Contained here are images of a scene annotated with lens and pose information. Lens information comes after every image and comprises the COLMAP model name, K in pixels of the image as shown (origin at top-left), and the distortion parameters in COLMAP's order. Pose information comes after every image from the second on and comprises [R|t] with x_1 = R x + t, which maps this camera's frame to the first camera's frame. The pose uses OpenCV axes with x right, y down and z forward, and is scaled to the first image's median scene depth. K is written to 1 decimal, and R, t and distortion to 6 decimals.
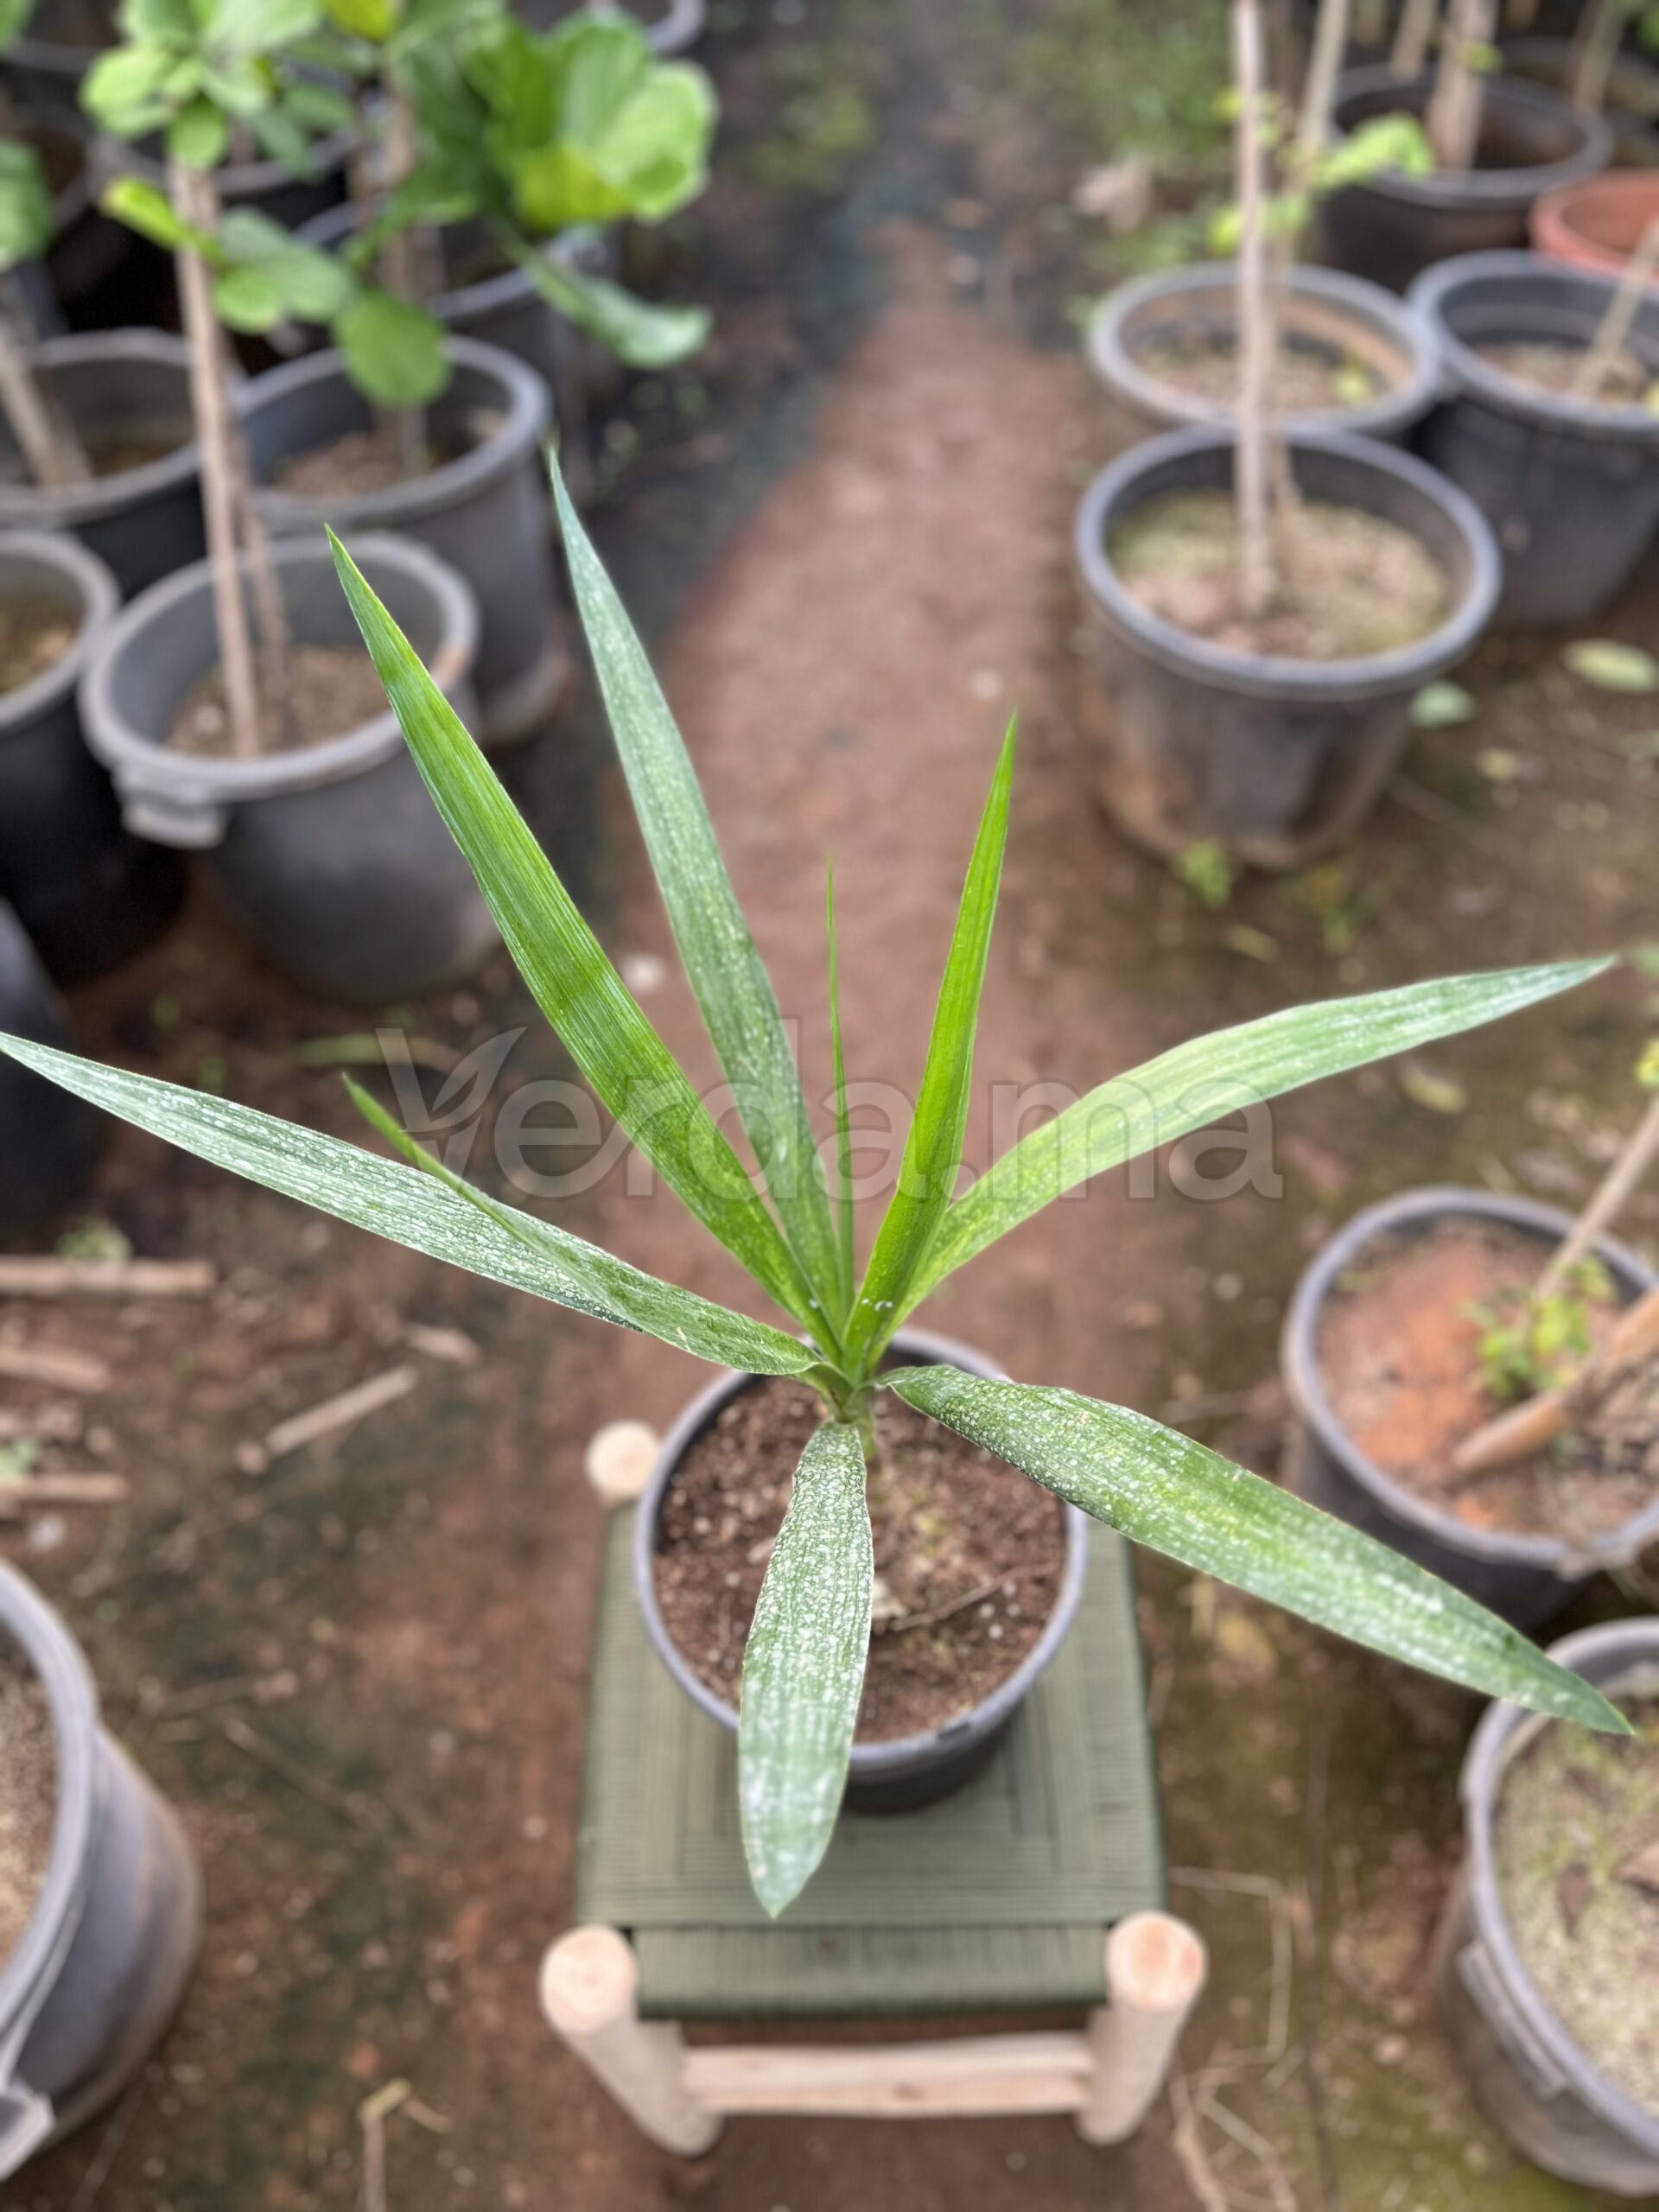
lens RADIAL K [[1672.5, 0, 829.5], [0, 1672.5, 1106.0], [0, 0, 1]] dist [0.002087, -0.019663]
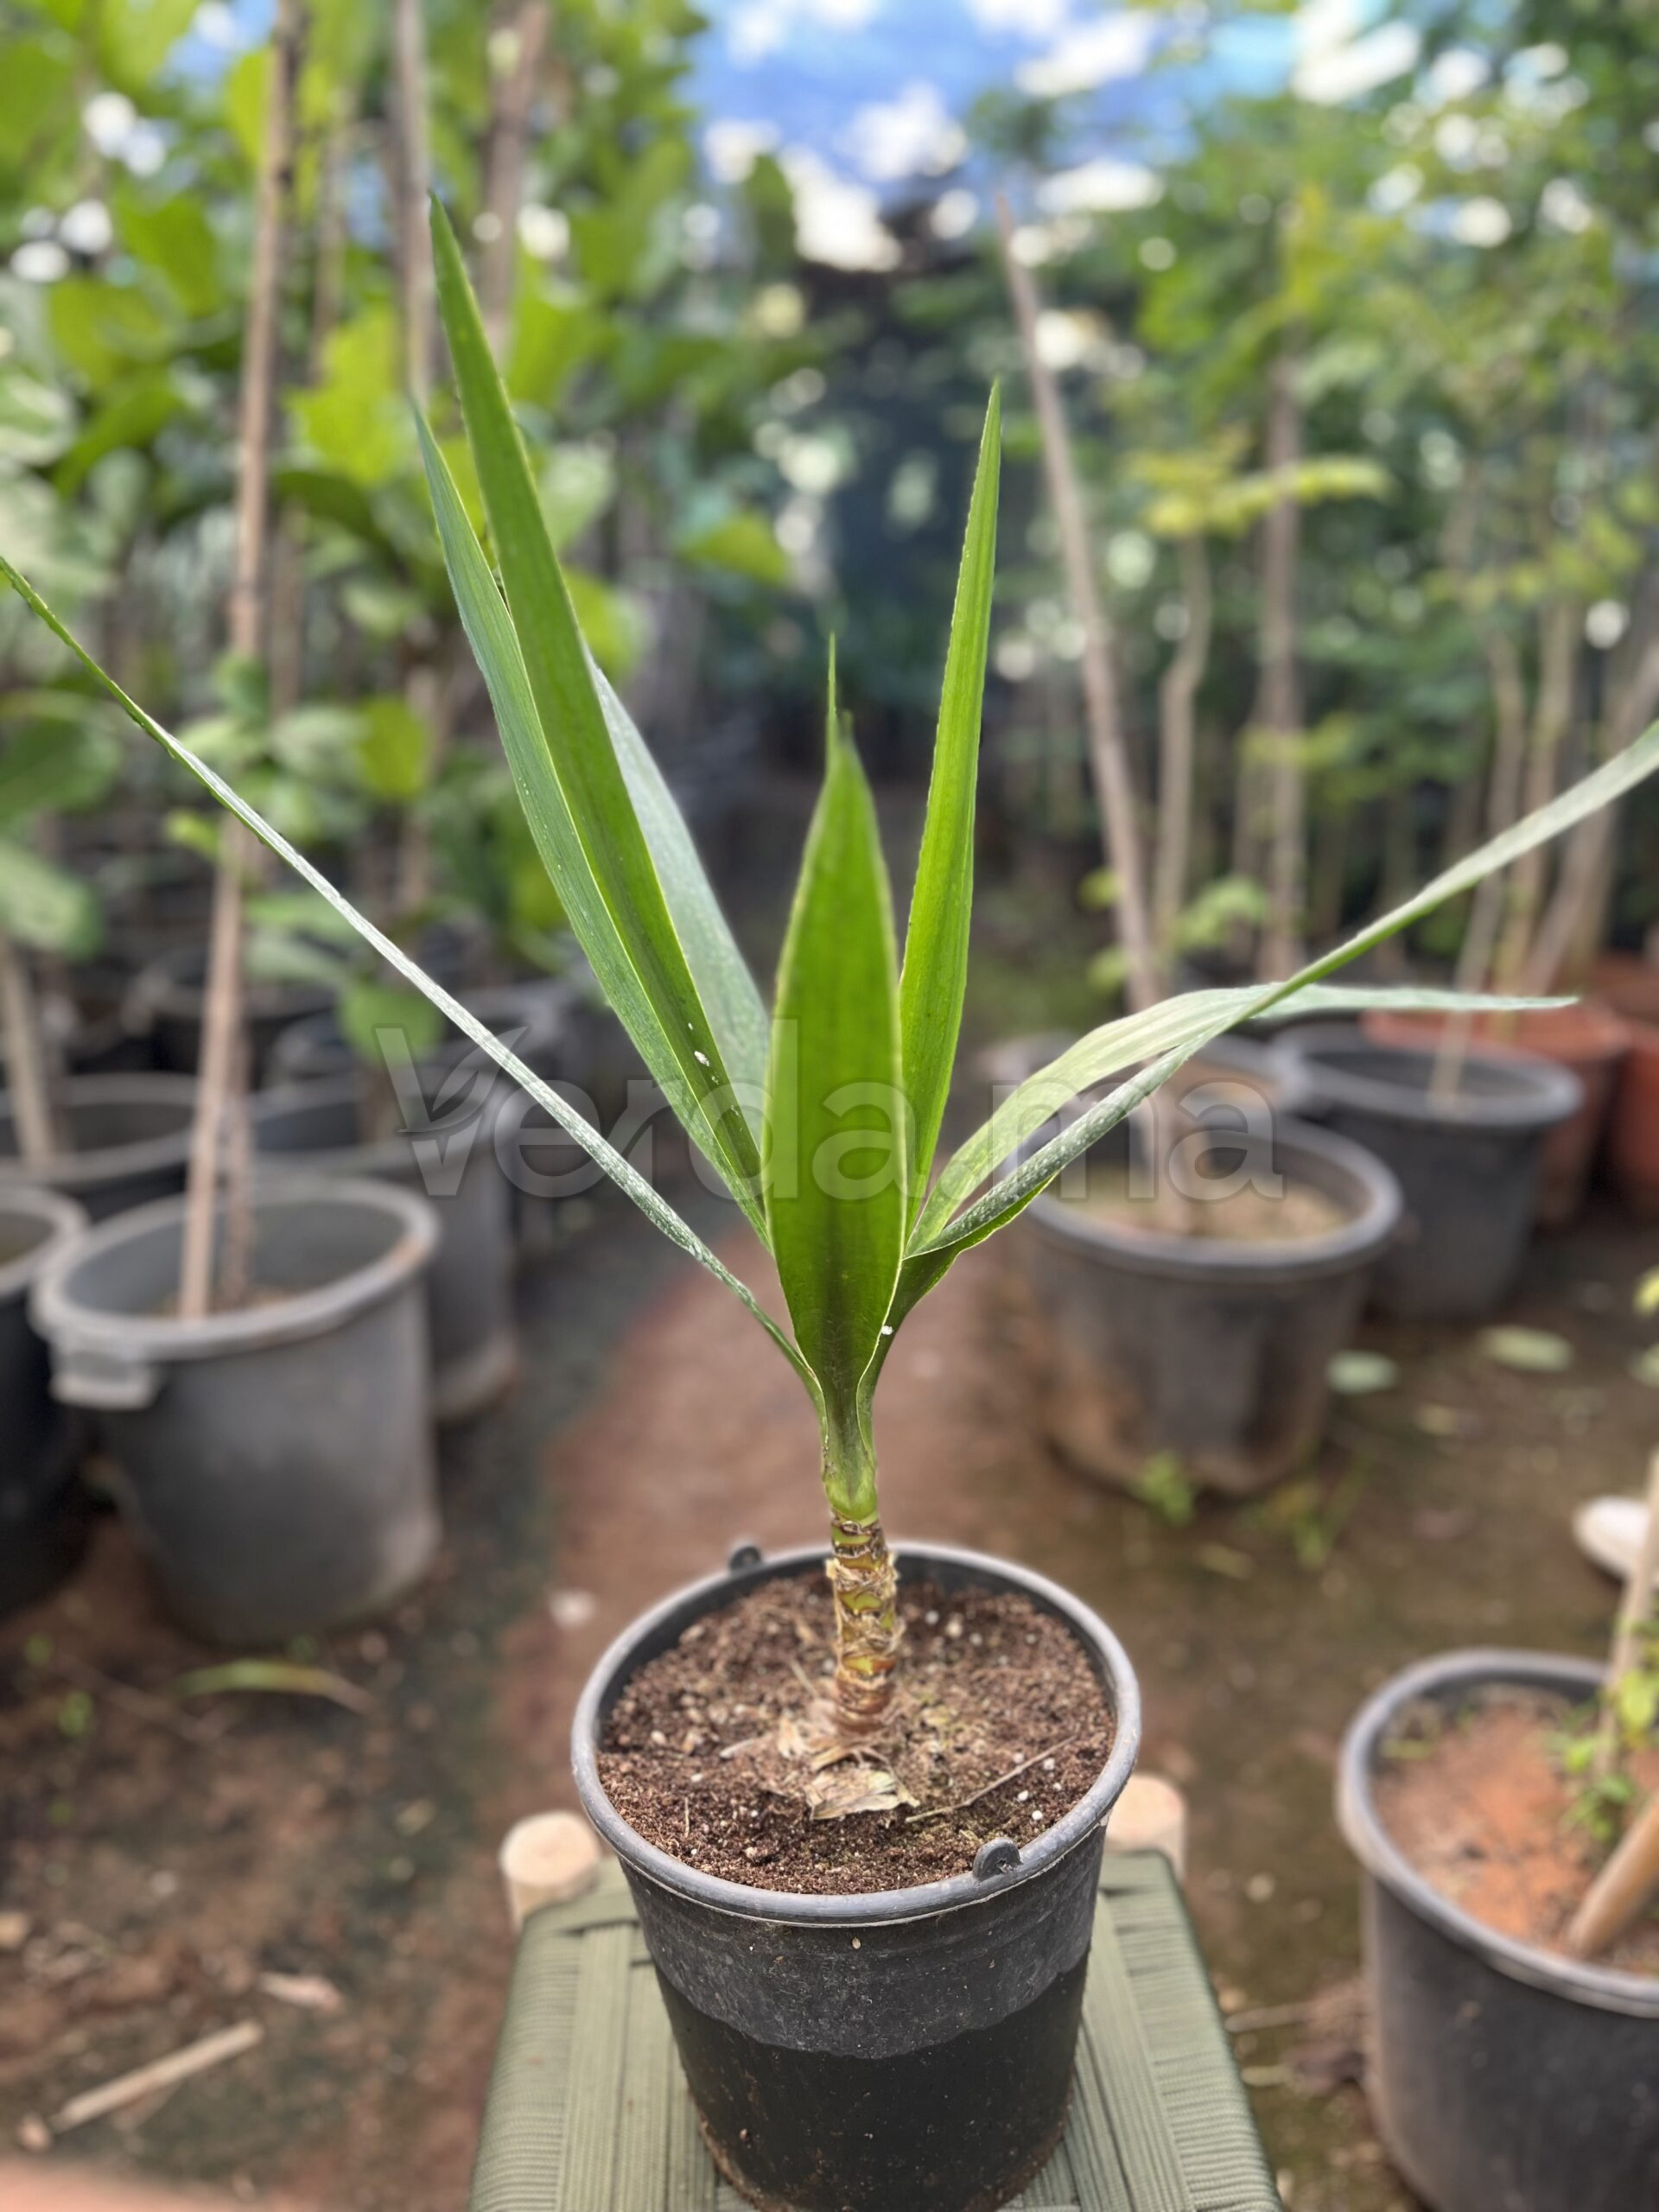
lens RADIAL K [[1672.5, 0, 829.5], [0, 1672.5, 1106.0], [0, 0, 1]] dist [0.002087, -0.019663]
pose [[0.998905, 0.001821, 0.046746, -0.017683], [0.024711, 0.827933, -0.560282, 0.247893], [-0.039723, 0.560824, 0.826982, 0.092058]]
